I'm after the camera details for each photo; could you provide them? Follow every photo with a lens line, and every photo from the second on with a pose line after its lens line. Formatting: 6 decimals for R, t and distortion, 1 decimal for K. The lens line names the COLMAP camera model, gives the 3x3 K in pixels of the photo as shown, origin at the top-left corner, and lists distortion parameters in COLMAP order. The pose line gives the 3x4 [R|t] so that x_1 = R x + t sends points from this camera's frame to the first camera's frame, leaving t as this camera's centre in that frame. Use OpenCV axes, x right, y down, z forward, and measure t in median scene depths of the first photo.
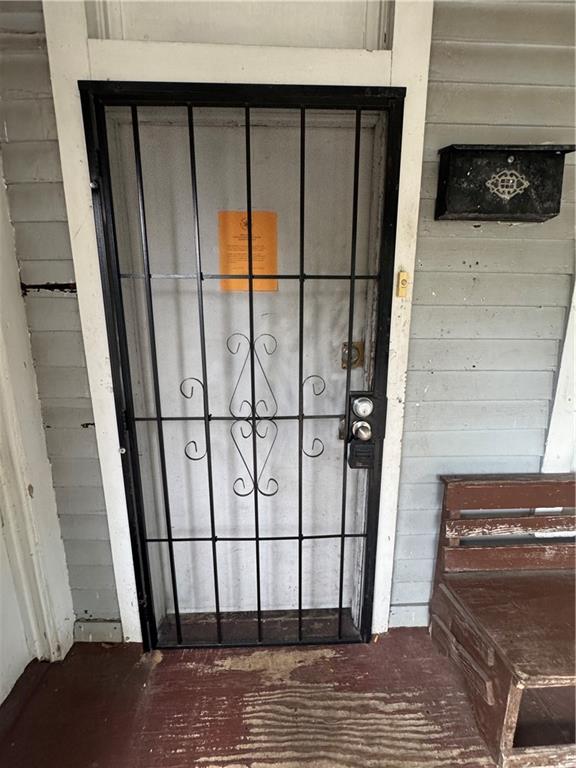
lens RADIAL K [[311.1, 0, 290.7], [0, 311.1, 385.2], [0, 0, 1]] dist [-0.001841, 0.000044]
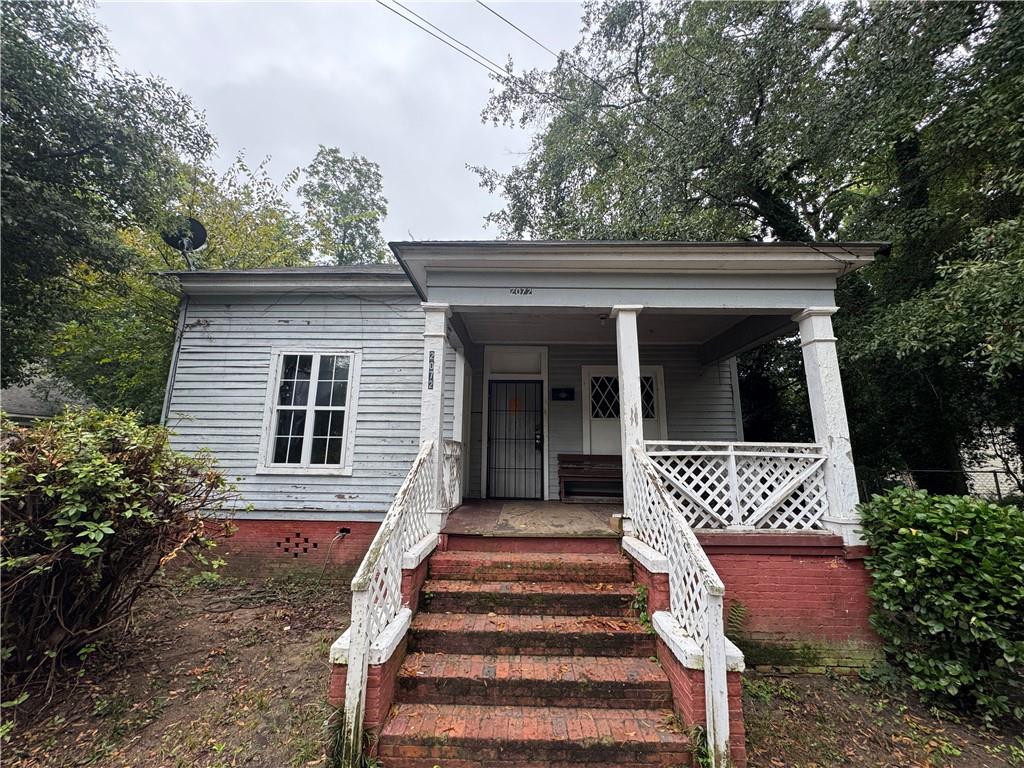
lens RADIAL K [[414.8, 0, 515.9], [0, 414.8, 382.5], [0, 0, 1]] dist [-0.001841, 0.000044]
pose [[0.998427, 0.000936, -0.056065, 0.250096], [-0.022944, 0.919142, -0.393258, 1.845234], [0.051164, 0.393926, 0.917717, -5.268918]]
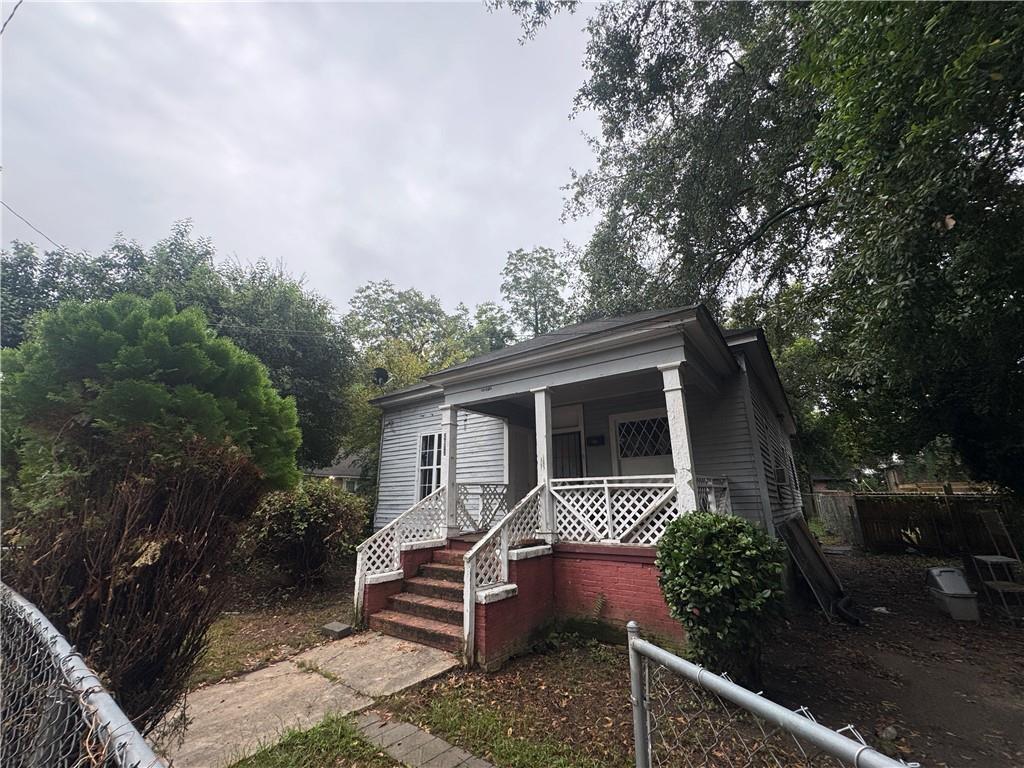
lens RADIAL K [[414.8, 0, 507.8], [0, 414.8, 383.3], [0, 0, 1]] dist [-0.001841, 0.000044]
pose [[0.781681, -0.178599, -0.597559, 4.403417], [-0.124180, 0.894367, -0.429752, 2.136191], [0.611191, 0.410134, 0.676931, -6.192361]]
